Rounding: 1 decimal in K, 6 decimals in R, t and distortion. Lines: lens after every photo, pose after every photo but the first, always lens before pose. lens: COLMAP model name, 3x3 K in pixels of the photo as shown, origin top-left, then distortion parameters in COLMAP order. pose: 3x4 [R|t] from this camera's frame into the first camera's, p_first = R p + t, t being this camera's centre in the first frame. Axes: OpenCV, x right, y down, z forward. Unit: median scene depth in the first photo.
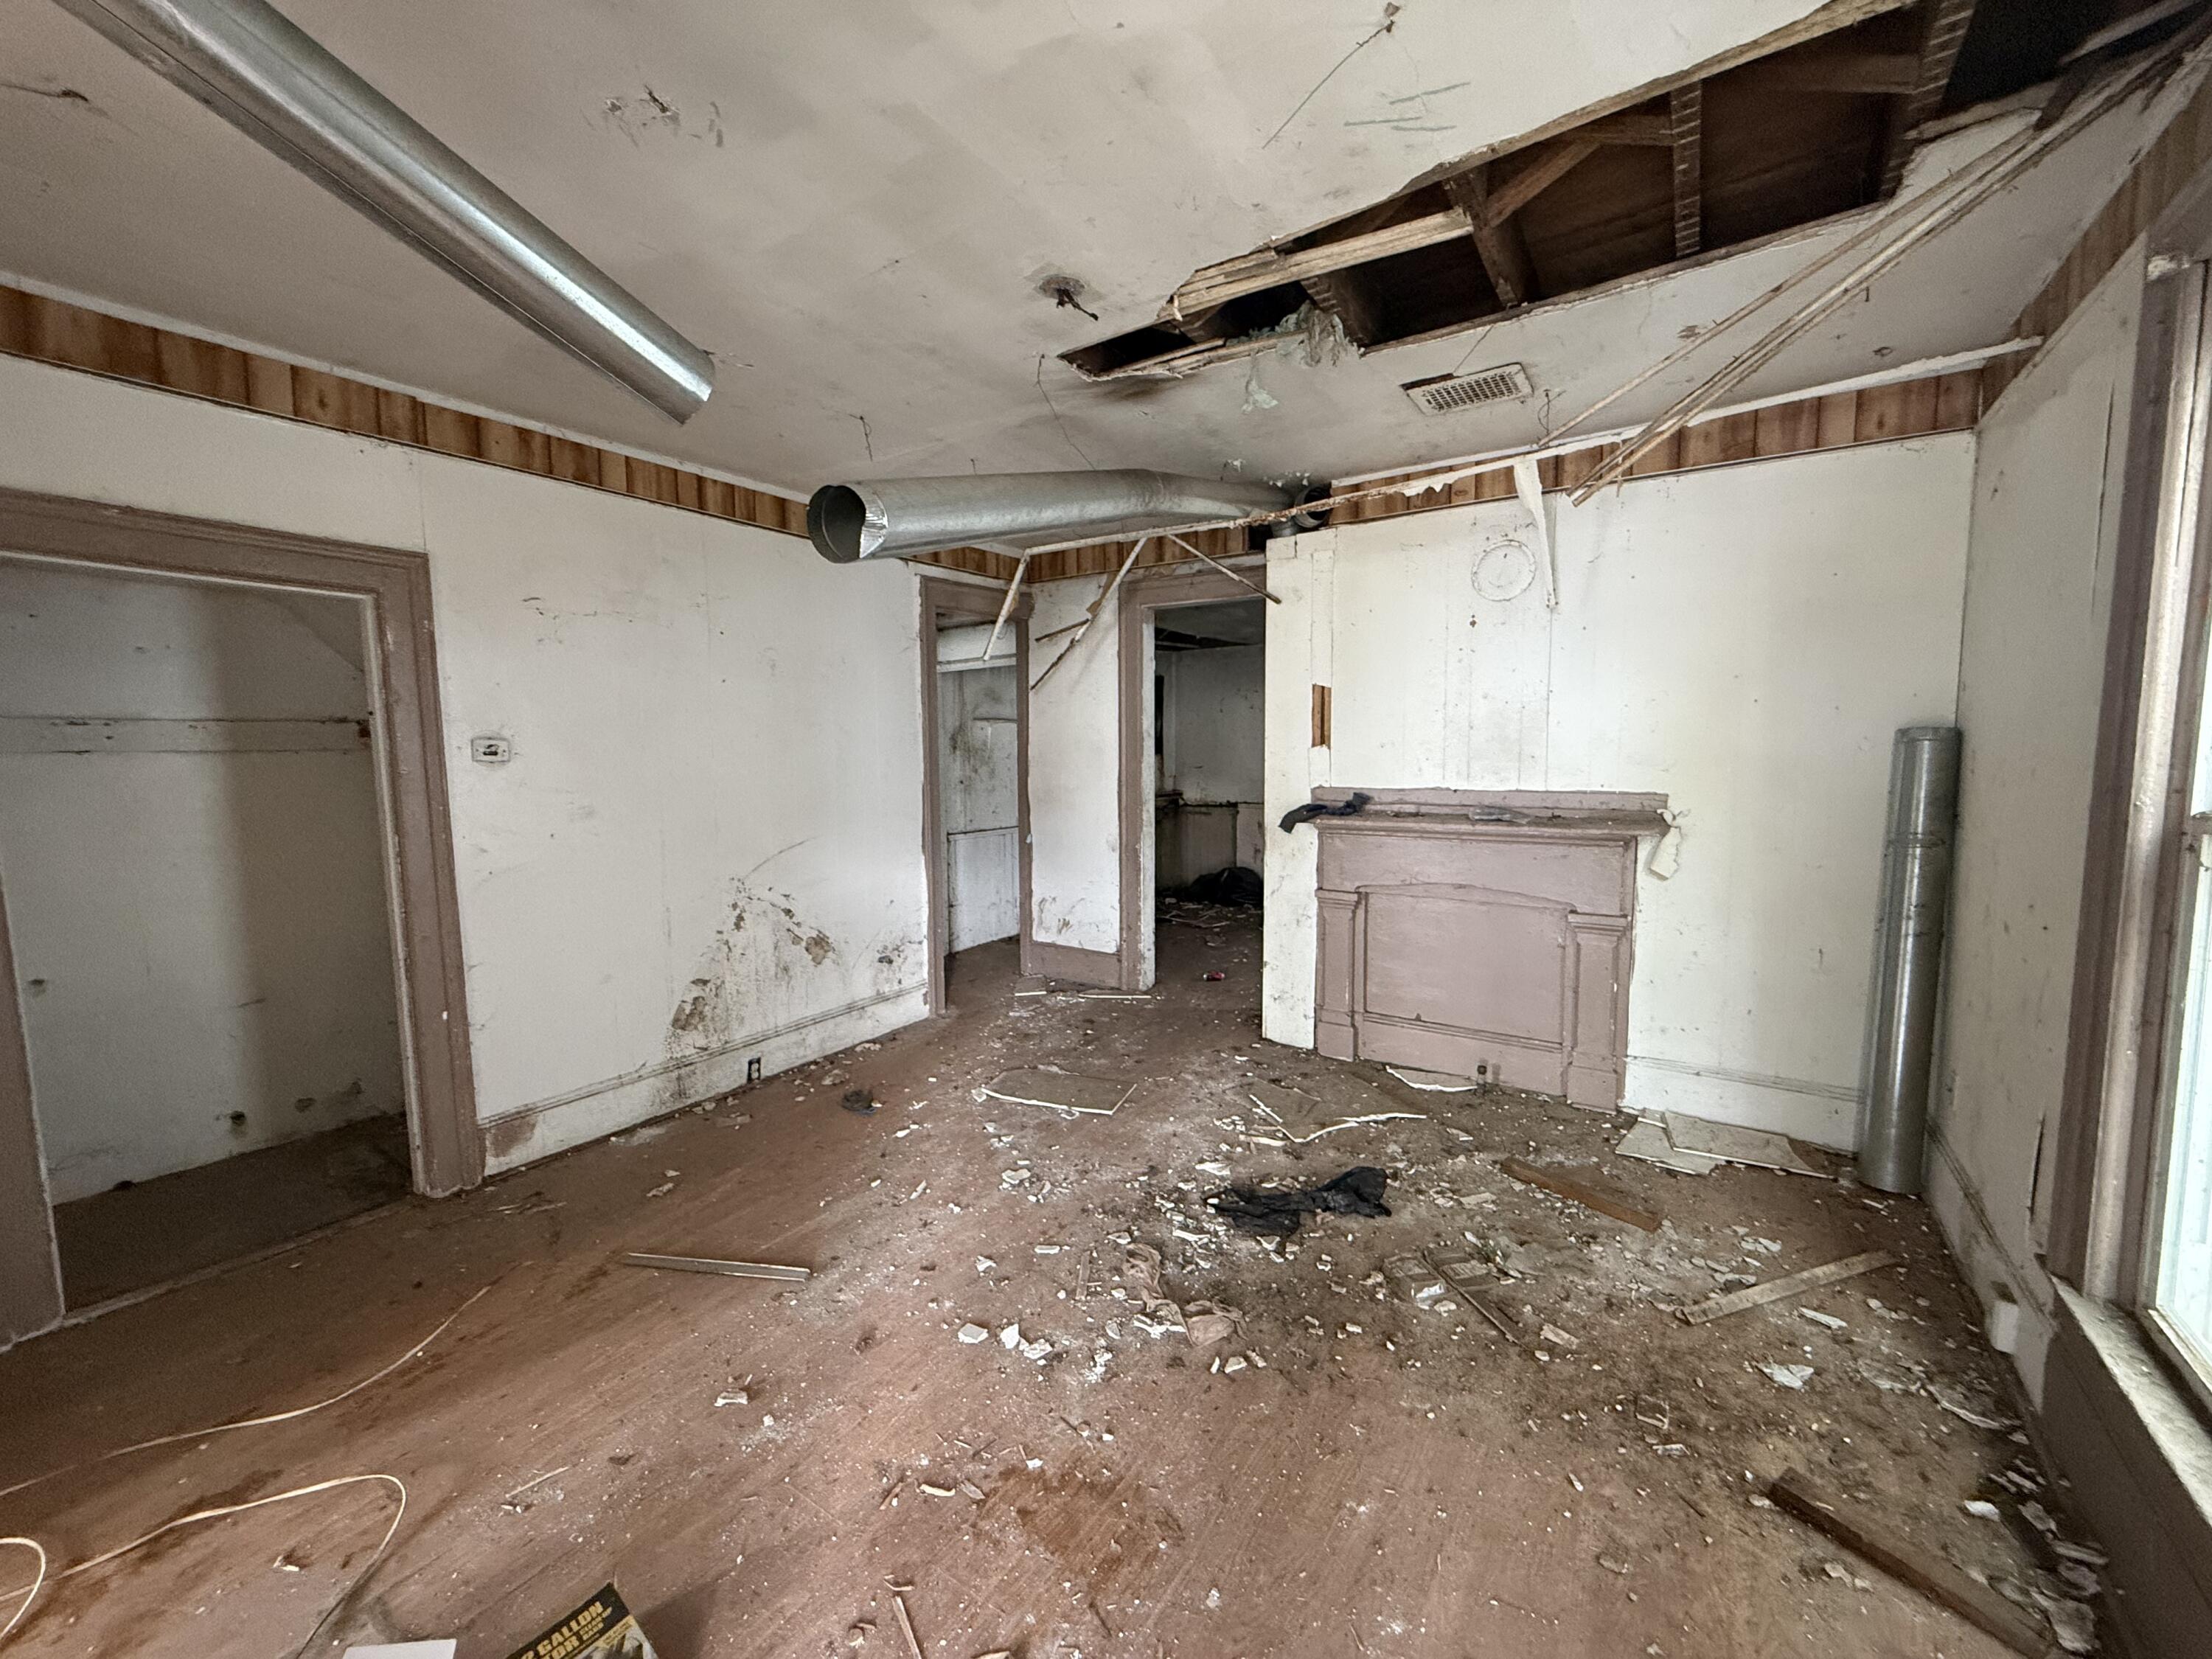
lens RADIAL K [[879.3, 0, 1104.3], [0, 879.3, 832.2], [0, 0, 1]] dist [0.017075, 0.001280]
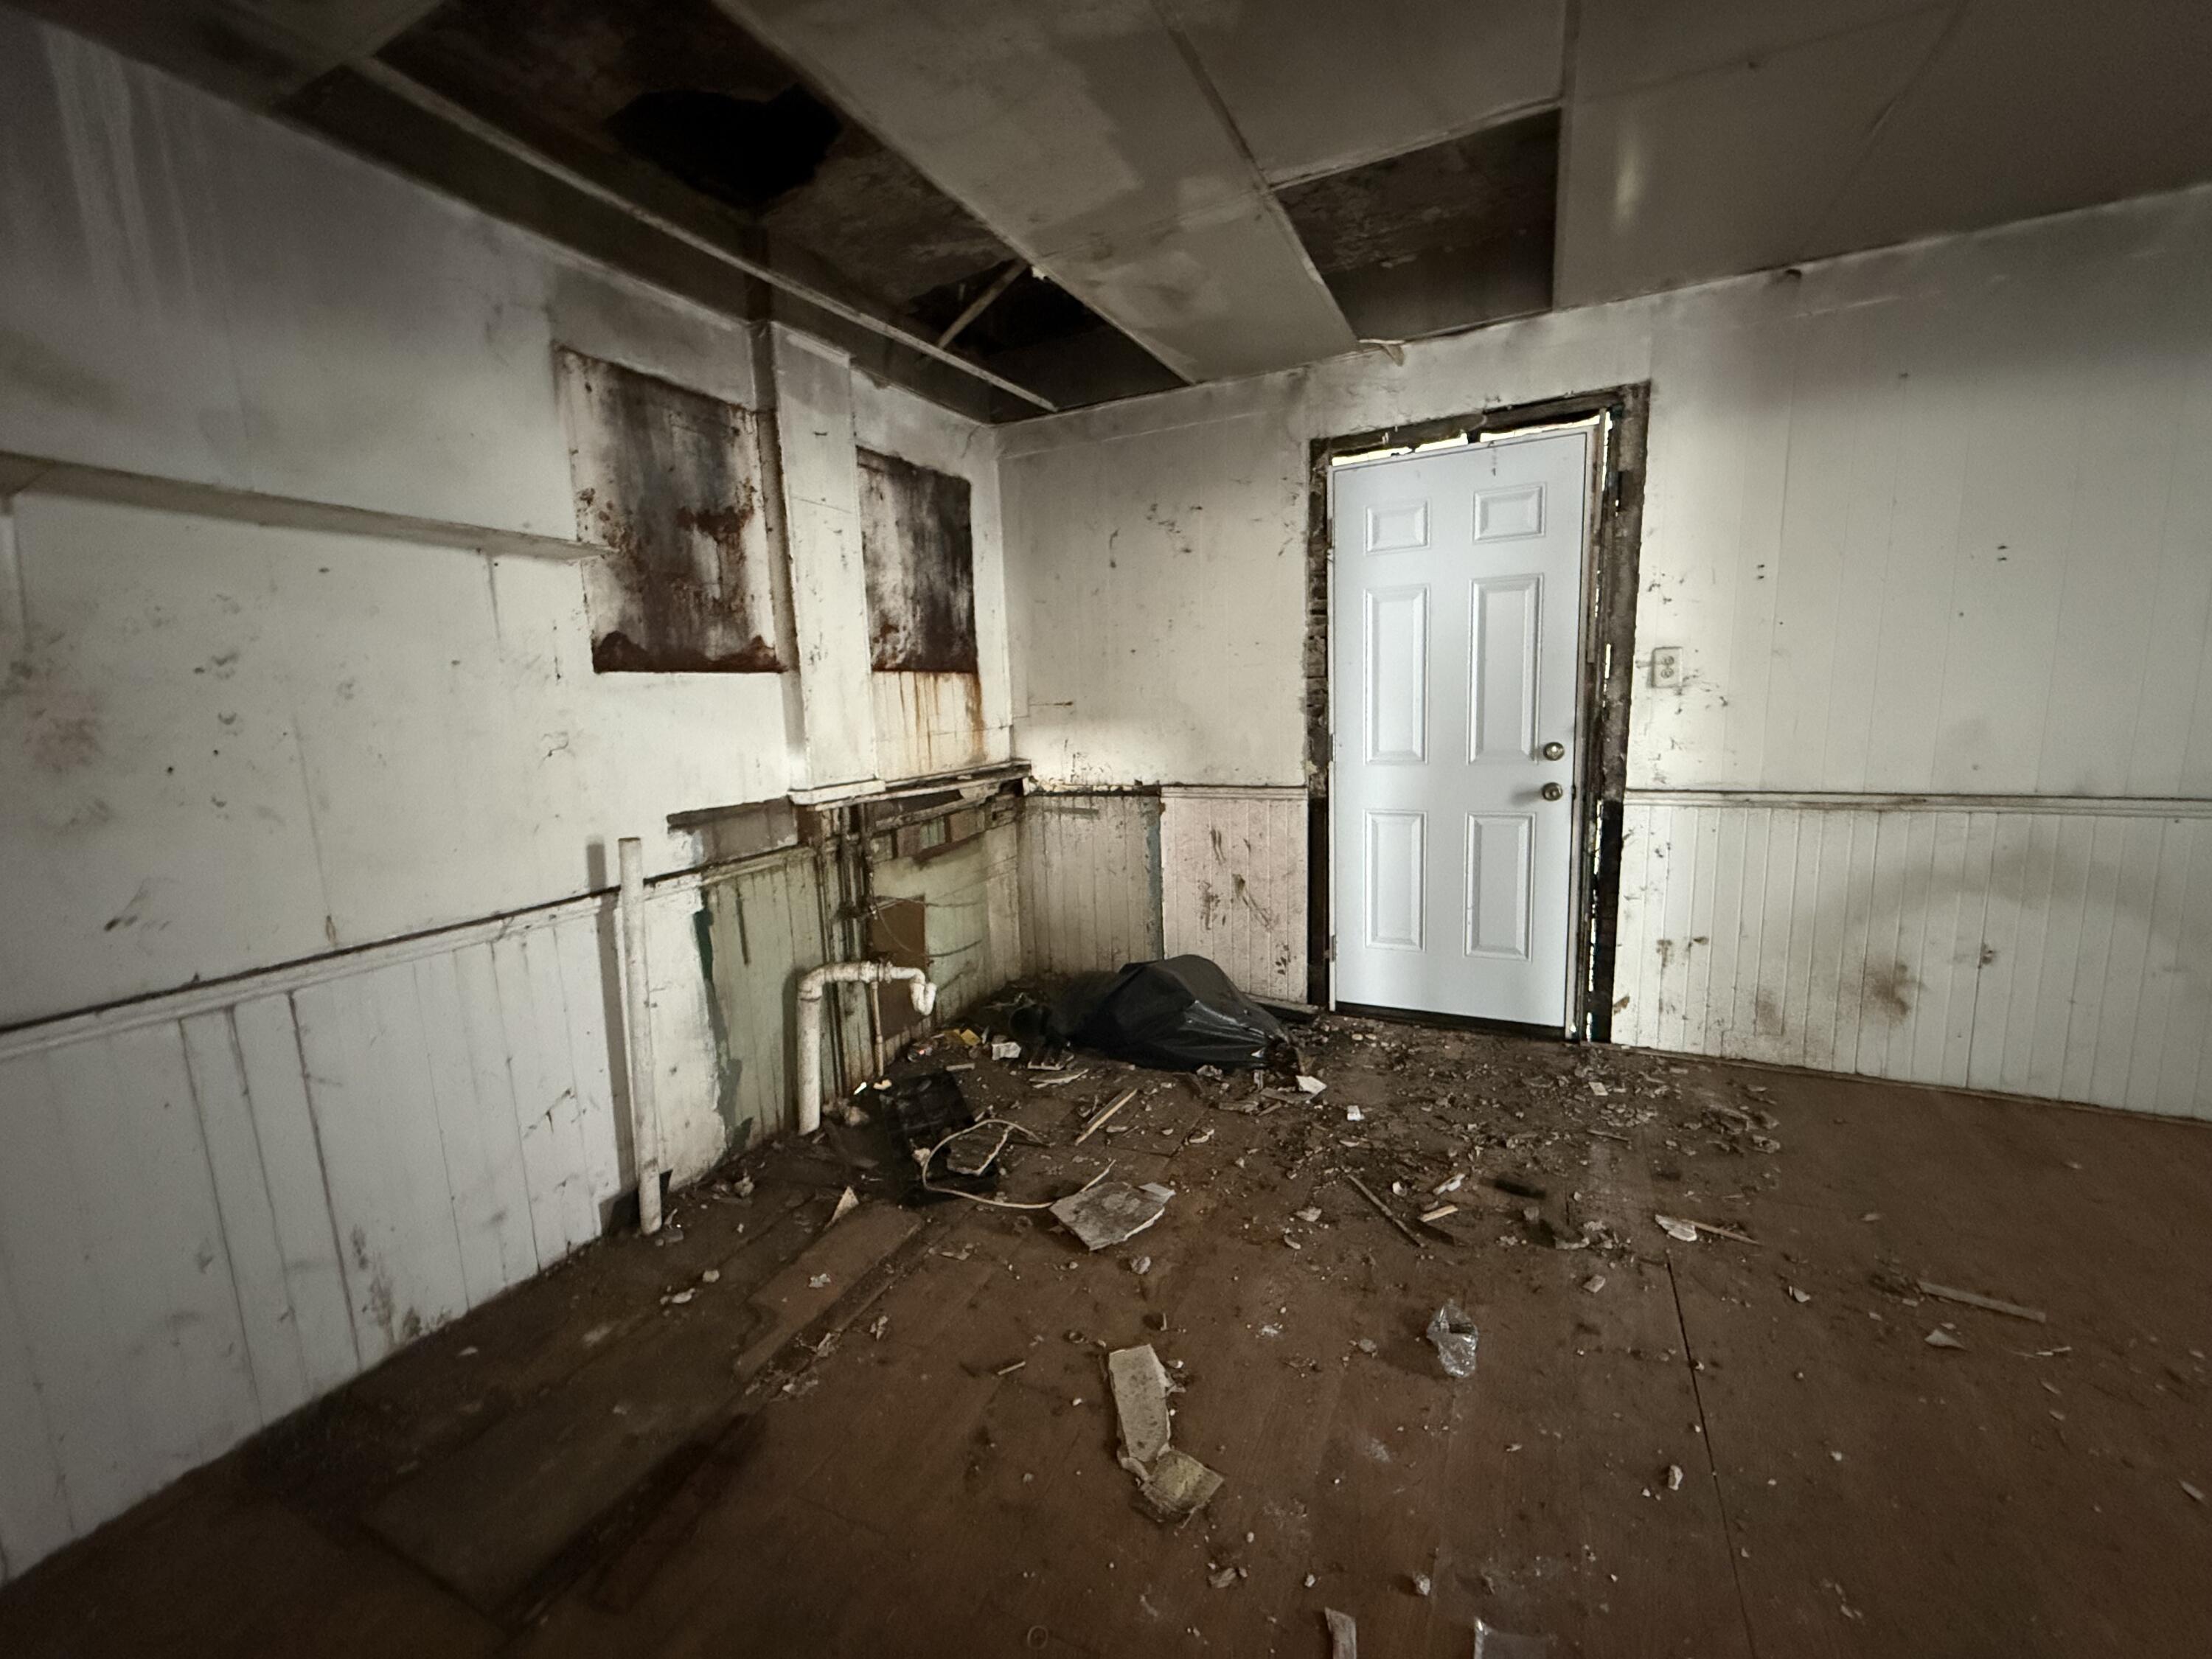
lens RADIAL K [[879.3, 0, 1106.6], [0, 879.3, 827.8], [0, 0, 1]] dist [0.017075, 0.001280]
pose [[0.993159, -0.046708, 0.107019, 0.080034], [0.040528, 0.997423, 0.059210, -0.038834], [-0.109509, -0.054467, 0.992492, 0.582486]]
